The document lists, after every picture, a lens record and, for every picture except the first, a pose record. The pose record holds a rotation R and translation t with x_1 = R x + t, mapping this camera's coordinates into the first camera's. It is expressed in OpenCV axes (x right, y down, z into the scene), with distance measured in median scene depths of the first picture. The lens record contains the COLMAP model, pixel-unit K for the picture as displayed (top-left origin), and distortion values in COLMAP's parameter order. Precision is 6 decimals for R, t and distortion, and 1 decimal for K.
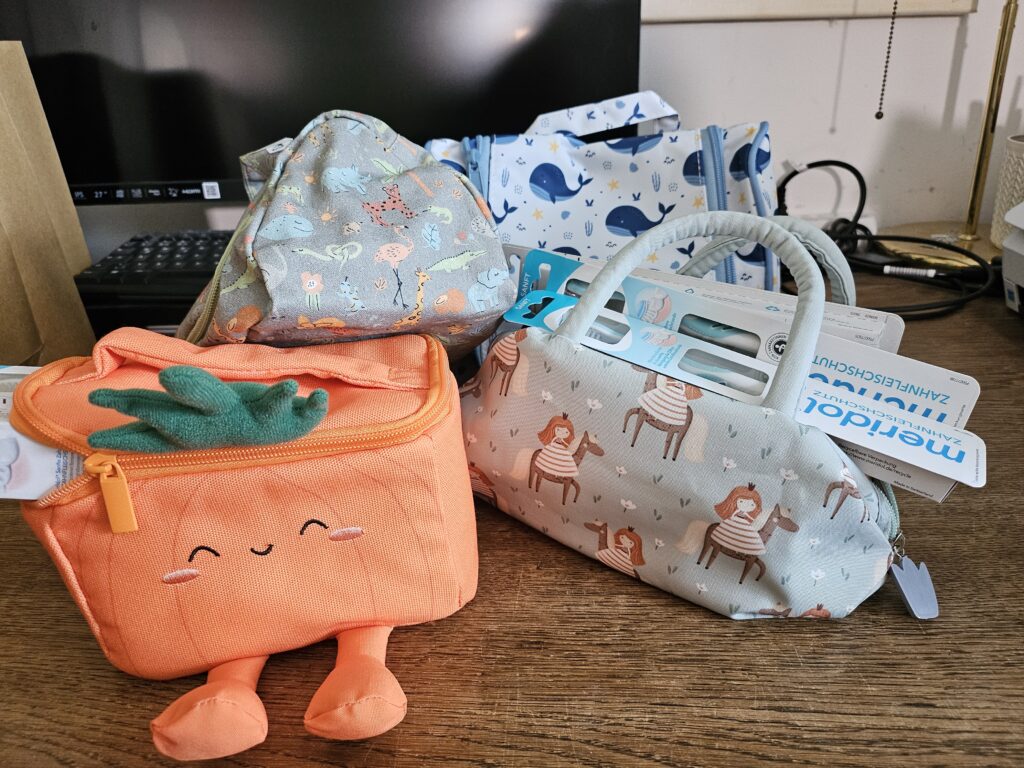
lens RADIAL K [[745.4, 0, 512.0], [0, 745.4, 384.0], [0, 0, 1]] dist [0.055957, -0.084680]
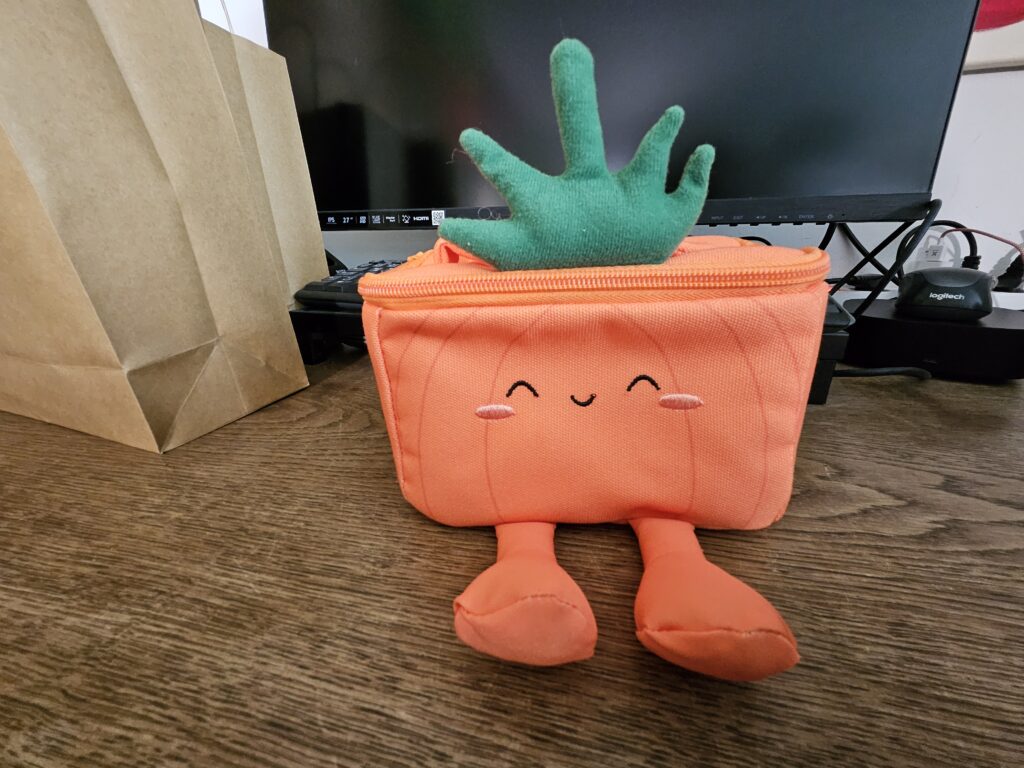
lens RADIAL K [[402.5, 0, 511.0], [0, 402.5, 387.2], [0, 0, 1]] dist [0.000183, -0.000040]
pose [[0.969829, 0.119030, -0.212754, -0.152932], [-0.125974, 0.991845, -0.019337, -0.021791], [0.208718, 0.045555, 0.976914, 0.484146]]
